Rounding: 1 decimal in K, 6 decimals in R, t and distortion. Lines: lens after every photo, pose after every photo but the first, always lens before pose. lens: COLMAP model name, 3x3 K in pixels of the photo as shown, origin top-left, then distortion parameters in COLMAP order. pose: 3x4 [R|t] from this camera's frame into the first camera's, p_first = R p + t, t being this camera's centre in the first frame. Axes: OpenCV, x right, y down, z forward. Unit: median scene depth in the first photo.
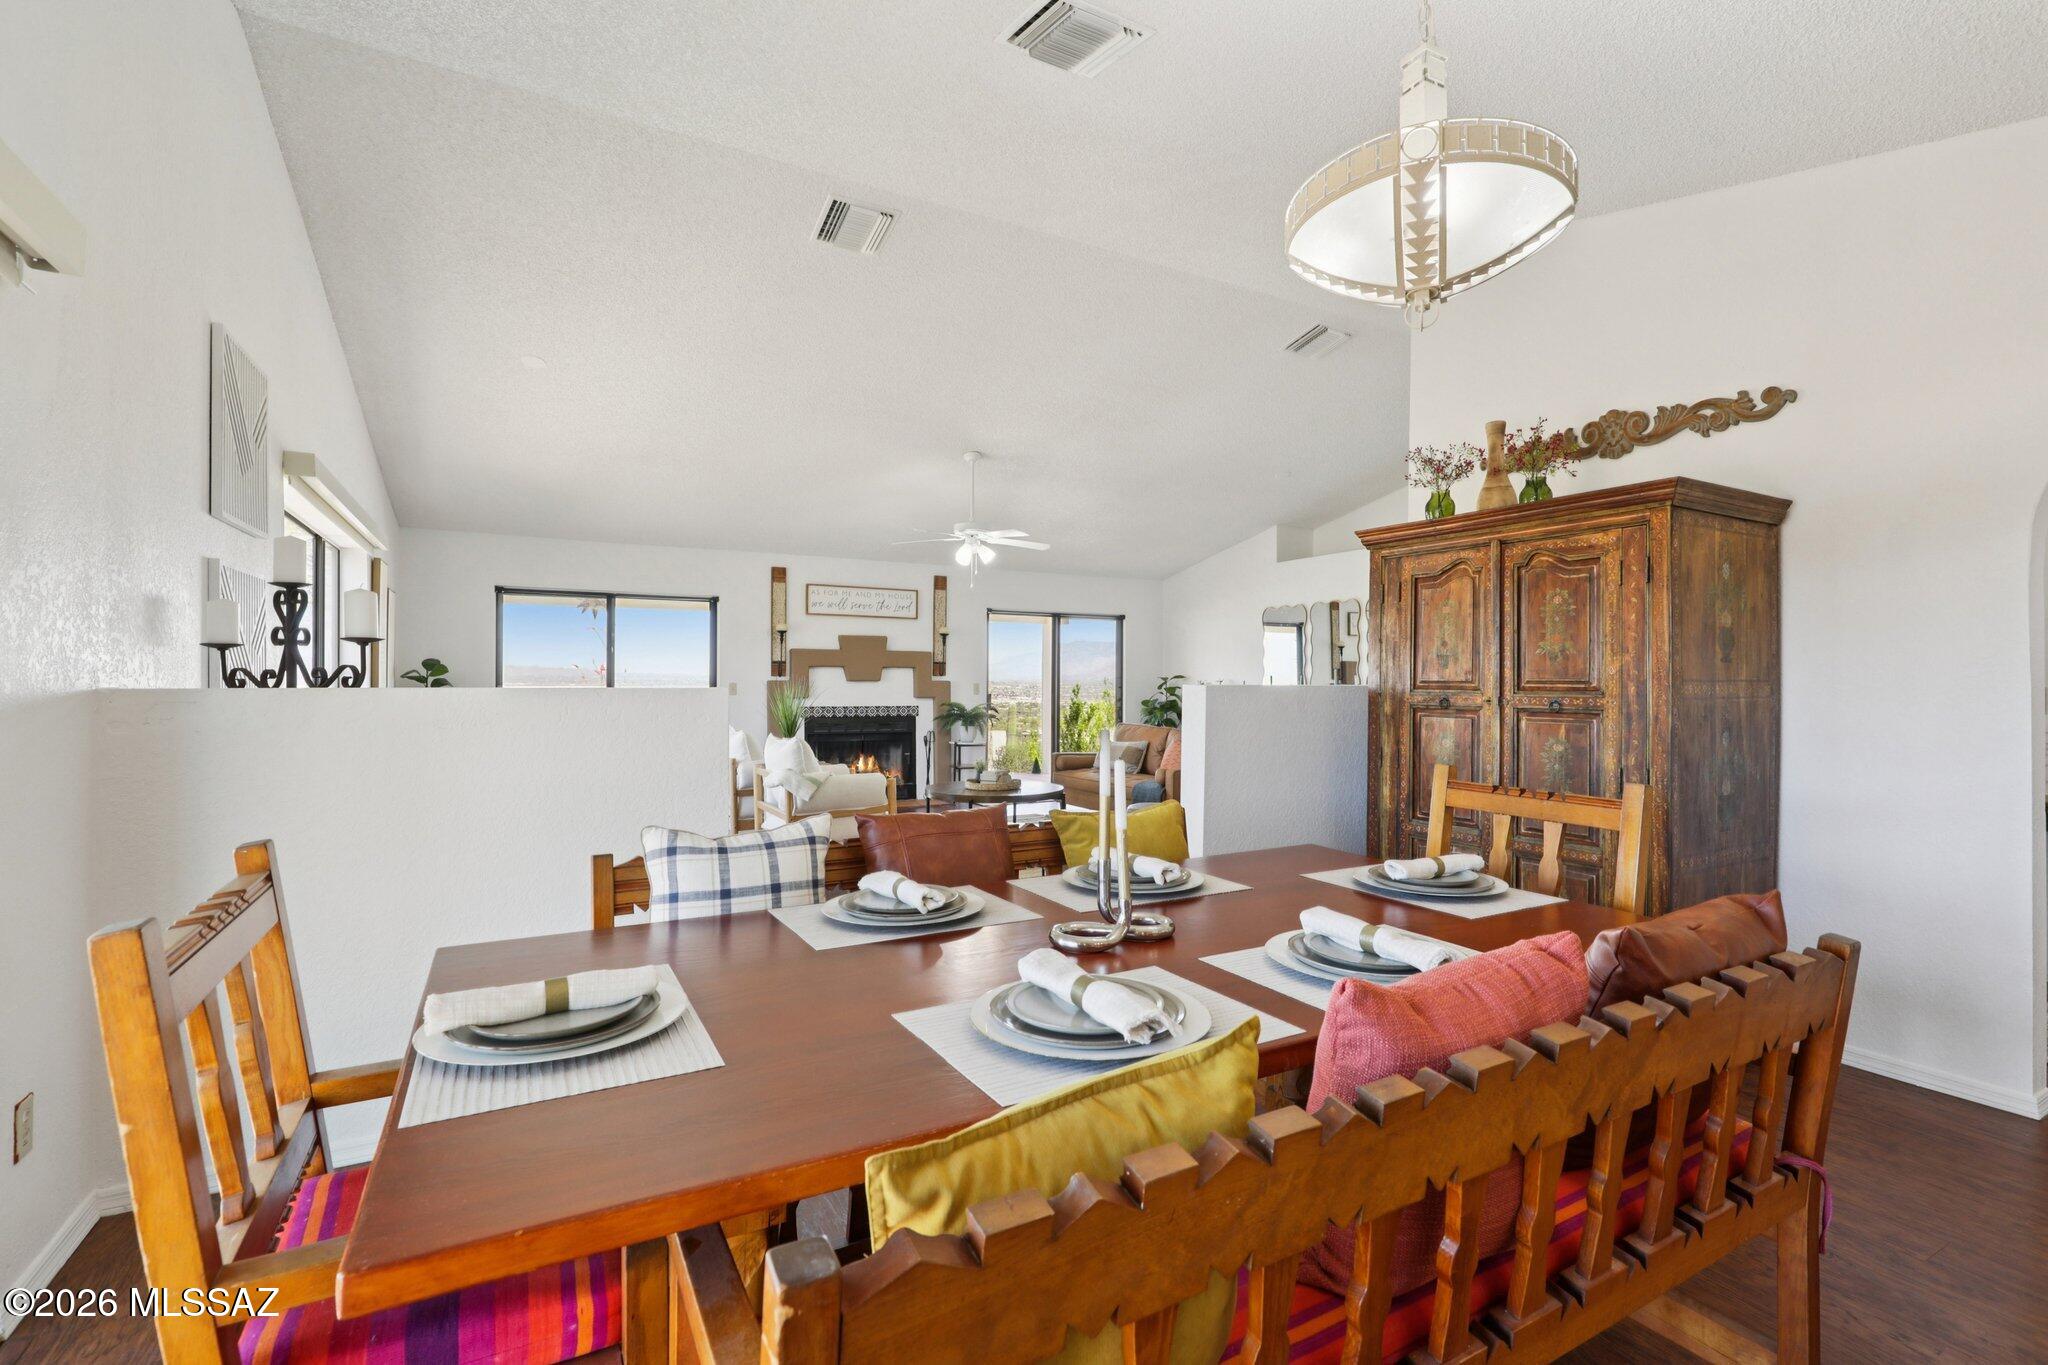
lens RADIAL K [[925.0, 0, 1027.9], [0, 925.0, 685.4], [0, 0, 1]] dist [-0.001802, 0.000495]
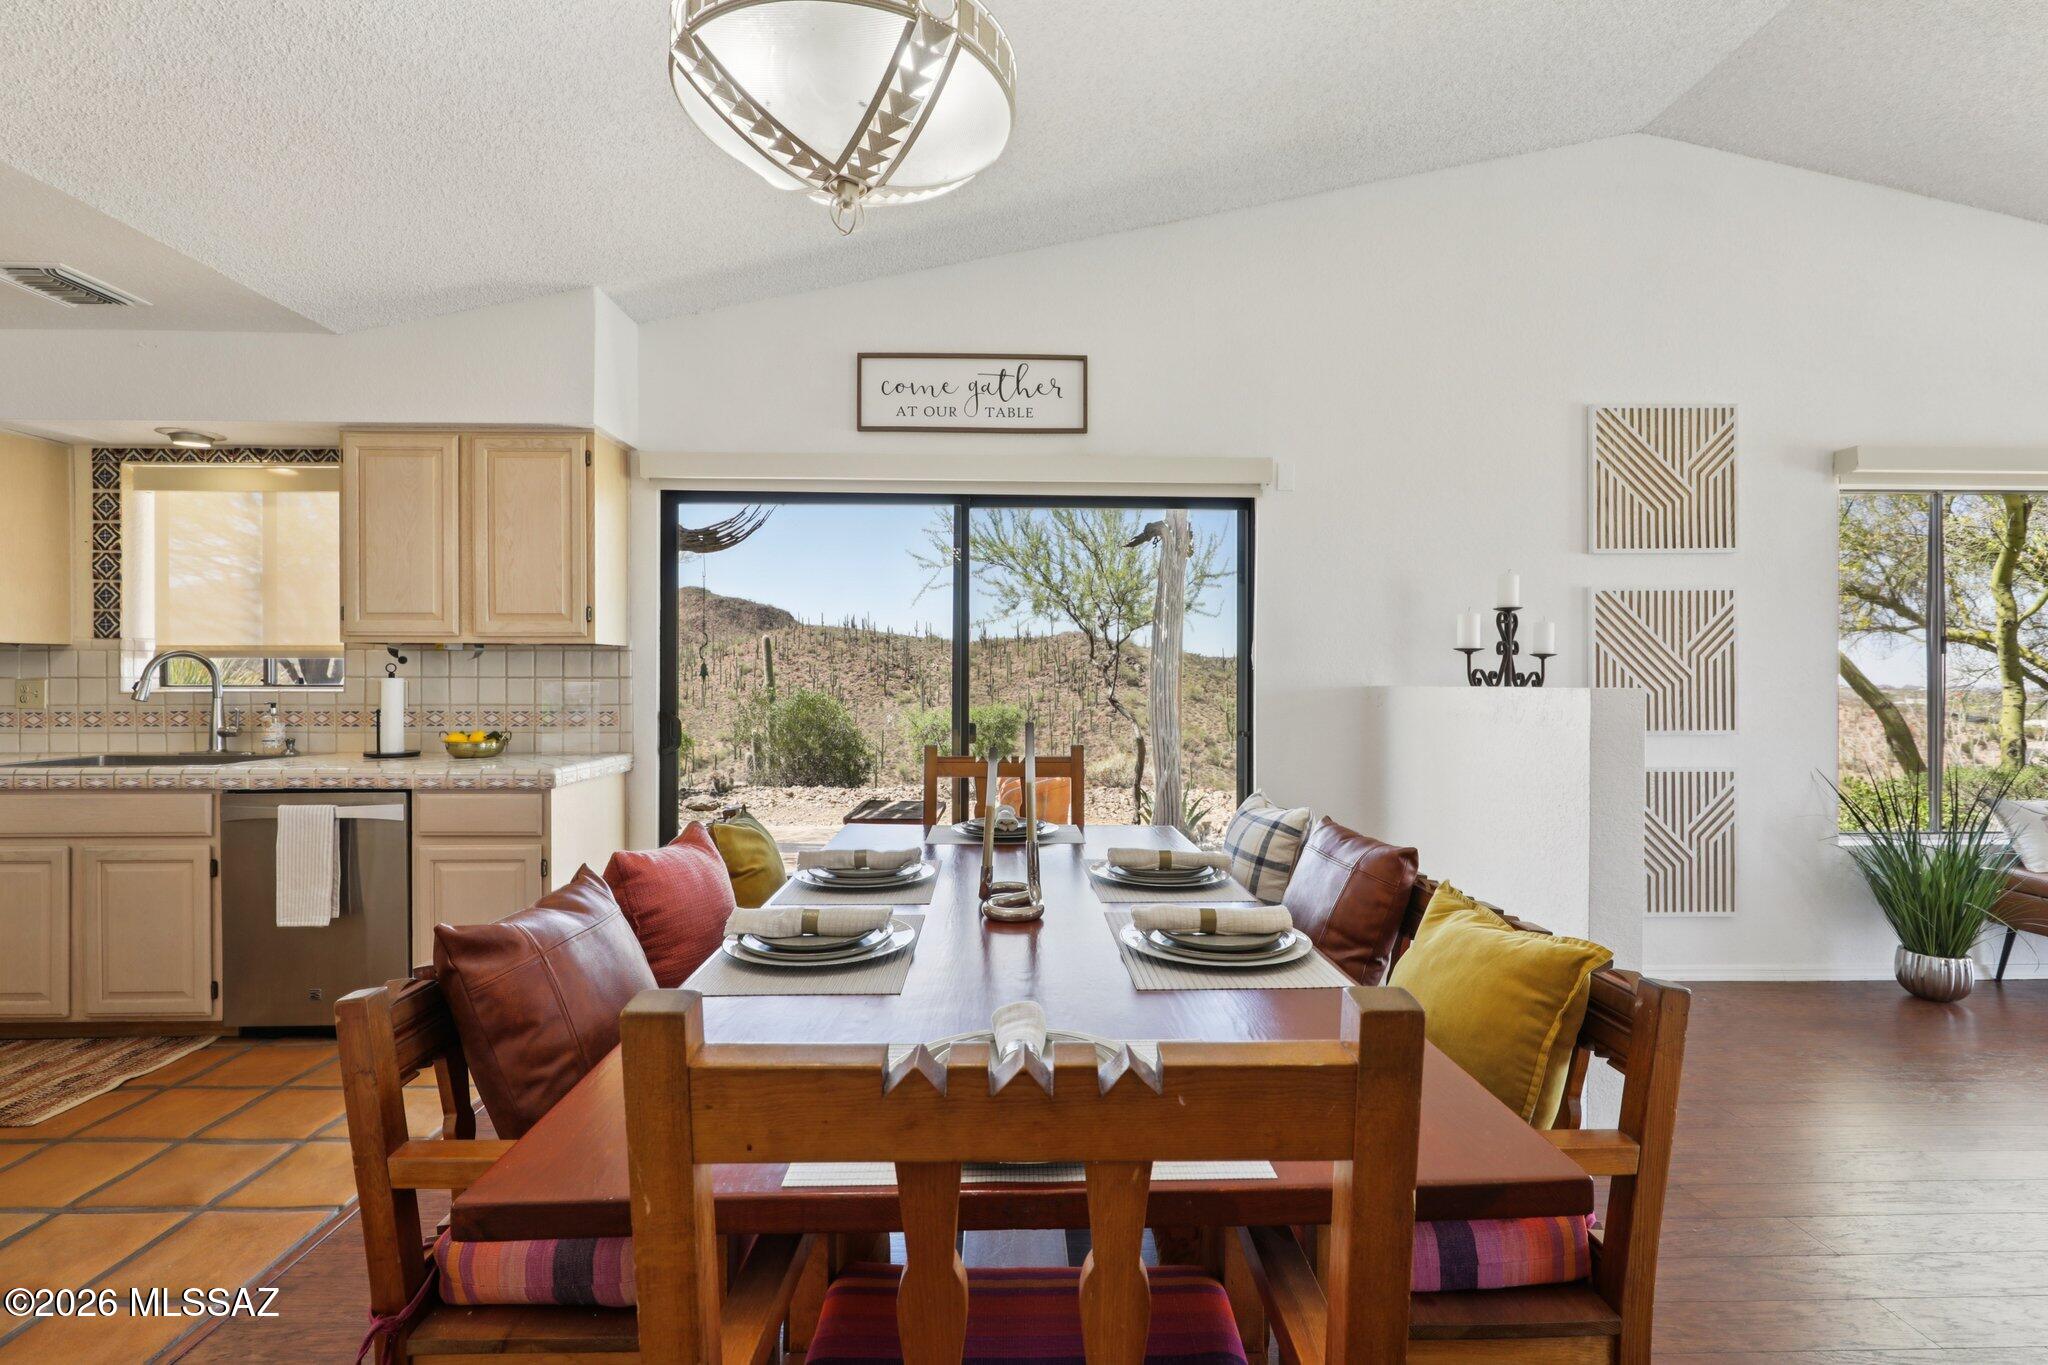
lens RADIAL K [[925.0, 0, 1025.3], [0, 925.0, 685.2], [0, 0, 1]] dist [-0.001802, 0.000495]
pose [[-0.462365, 0.002390, -0.886686, 0.204218], [-0.006466, 0.999961, 0.006066, -0.000309], [0.886666, 0.008538, -0.462331, 0.291864]]
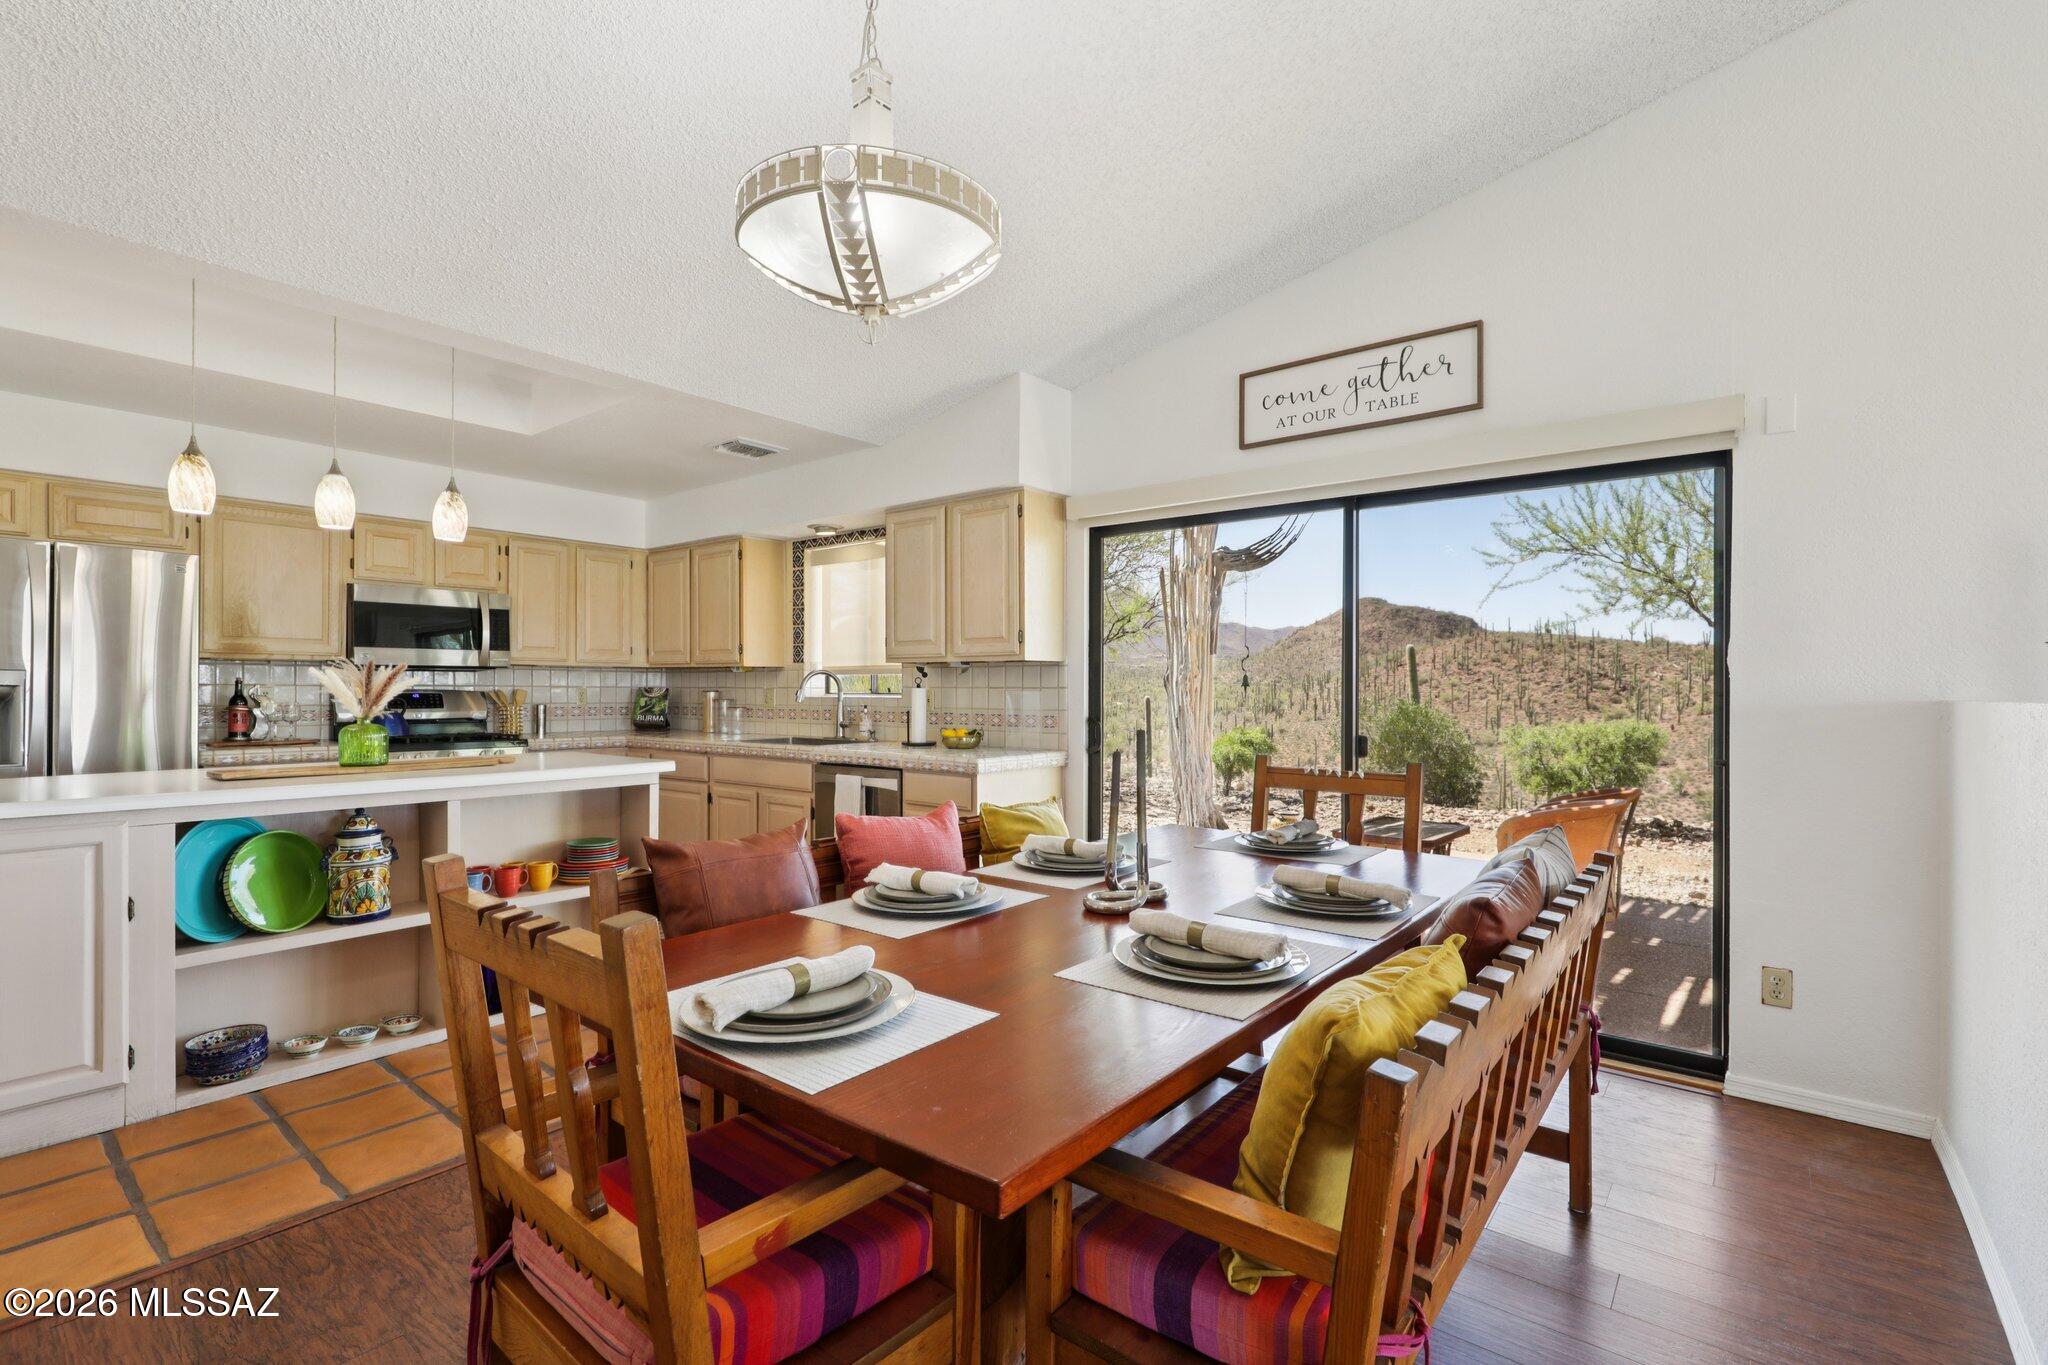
lens RADIAL K [[925.0, 0, 1025.3], [0, 925.0, 685.0], [0, 0, 1]] dist [-0.001802, 0.000495]
pose [[-0.927325, -0.007243, -0.374187, 0.124514], [-0.007398, 0.999972, -0.001022, -0.000874], [0.374184, 0.001820, -0.927353, 0.391731]]
